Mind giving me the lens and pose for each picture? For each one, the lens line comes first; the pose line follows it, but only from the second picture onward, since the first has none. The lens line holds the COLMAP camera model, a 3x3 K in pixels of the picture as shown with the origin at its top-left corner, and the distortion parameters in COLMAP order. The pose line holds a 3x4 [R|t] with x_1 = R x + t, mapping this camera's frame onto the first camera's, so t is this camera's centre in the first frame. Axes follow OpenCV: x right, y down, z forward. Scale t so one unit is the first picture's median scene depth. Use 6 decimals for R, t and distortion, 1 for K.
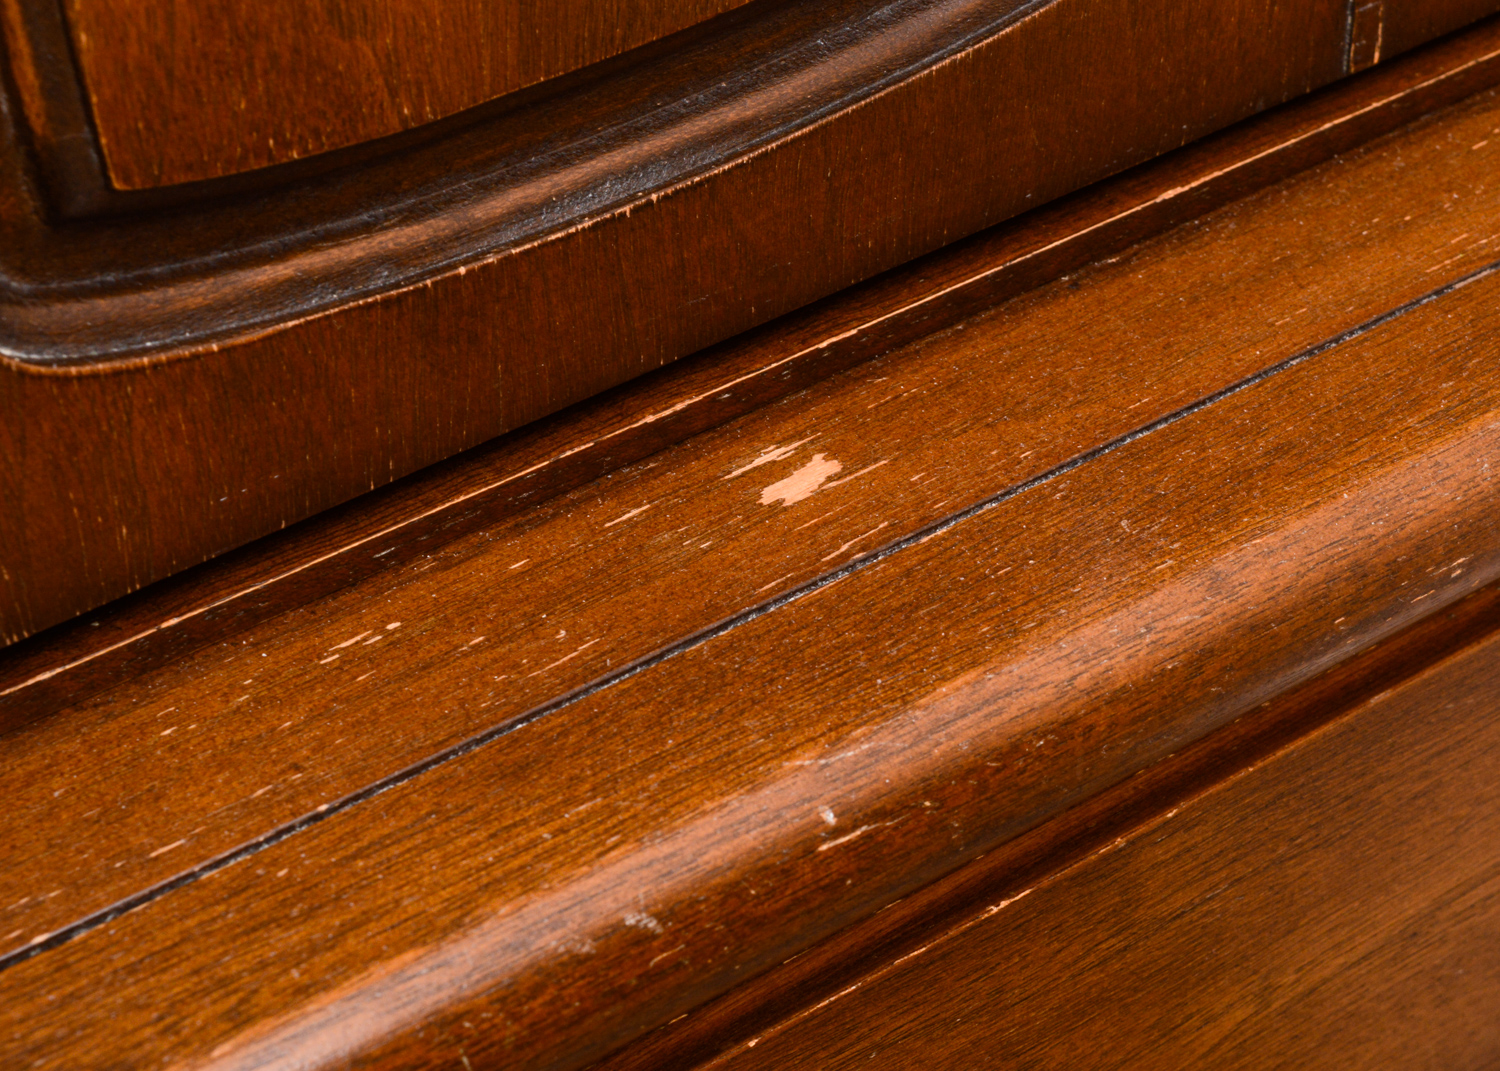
lens RADIAL K [[3732.2, 0, 750.0], [0, 3732.2, 535.5], [0, 0, 1]] dist [0.127556, 0.050916]
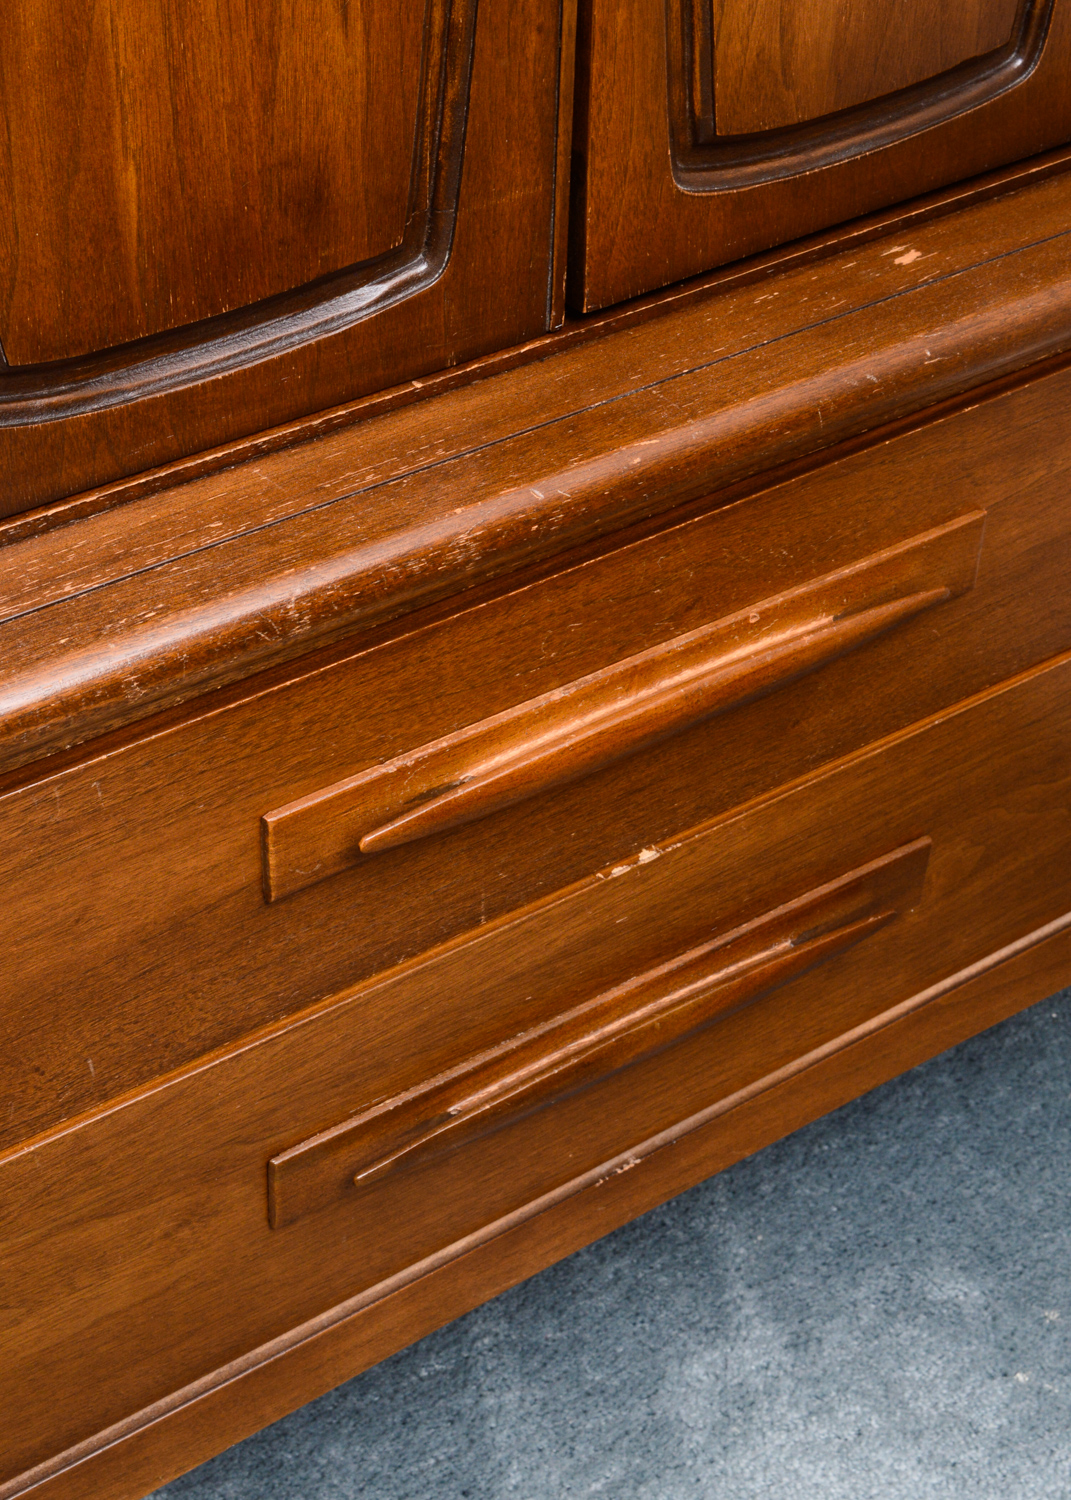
lens RADIAL K [[2721.7, 0, 535.5], [0, 2721.7, 750.0], [0, 0, 1]] dist [-0.000835, 0.011441]
pose [[0.998874, 0.046897, -0.007240, -0.250005], [-0.046252, 0.996305, 0.072363, 0.234350], [0.010606, -0.071947, 0.997352, -1.169712]]
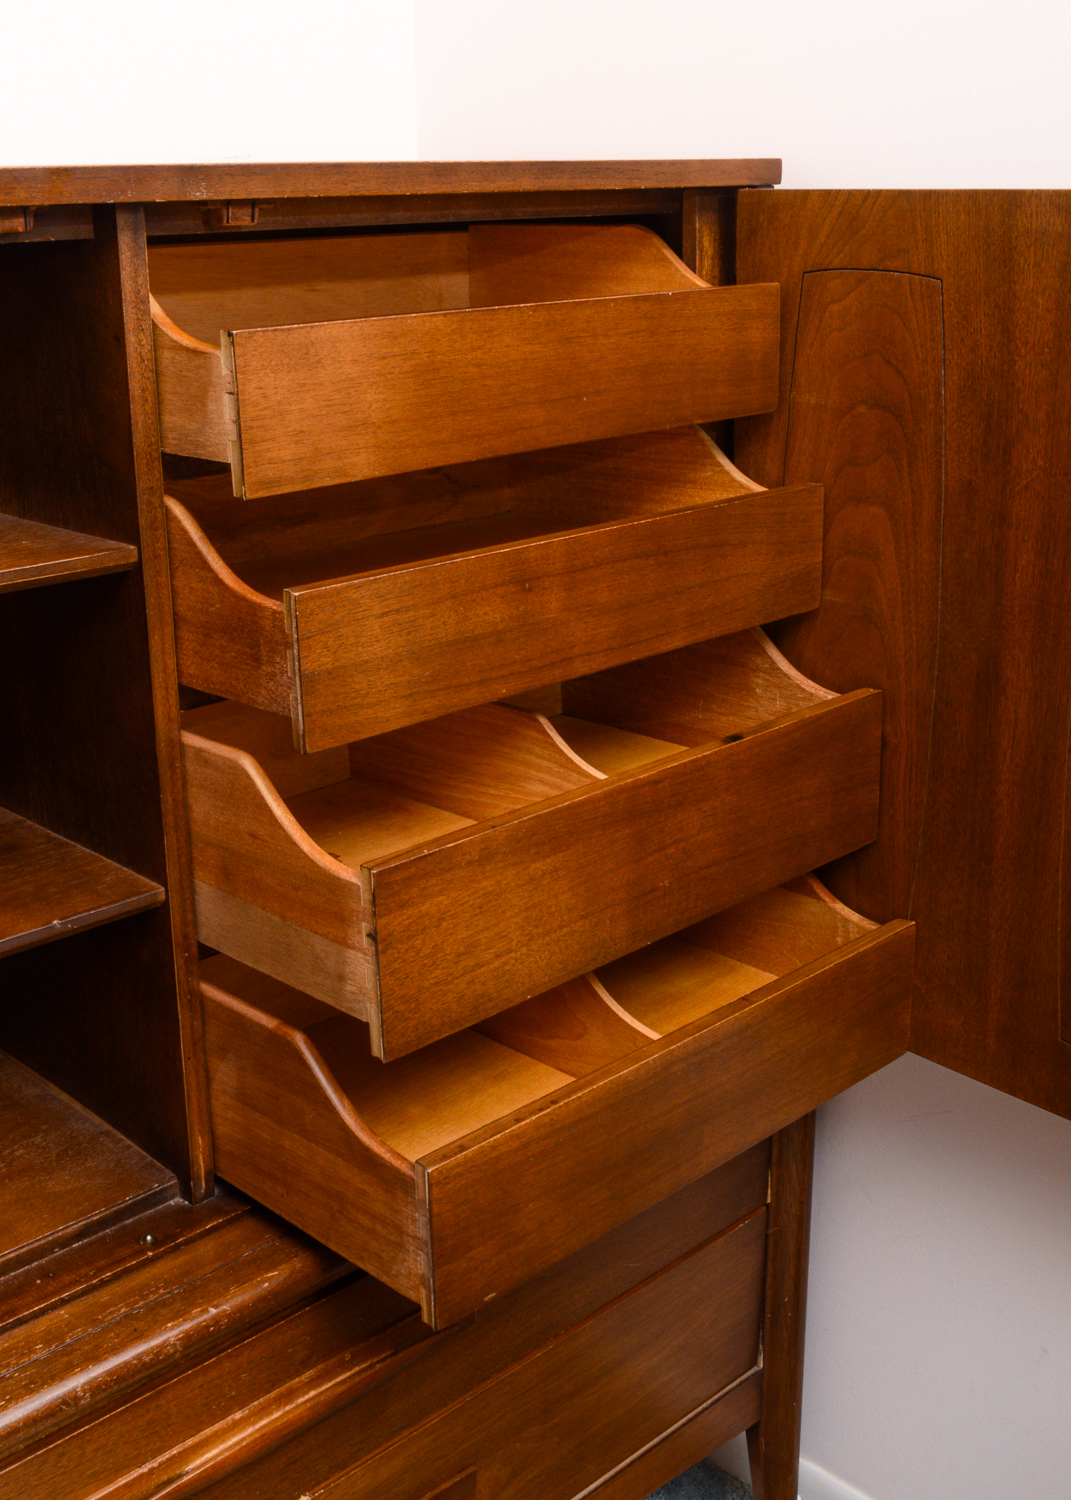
lens RADIAL K [[1809.8, 0, 535.5], [0, 1809.8, 750.0], [0, 0, 1]] dist [-0.049523, -0.002414]
pose [[0.994330, -0.032123, 0.101371, -0.063769], [0.057644, 0.963891, -0.259982, 0.123030], [-0.089359, 0.264351, 0.960278, -1.780858]]
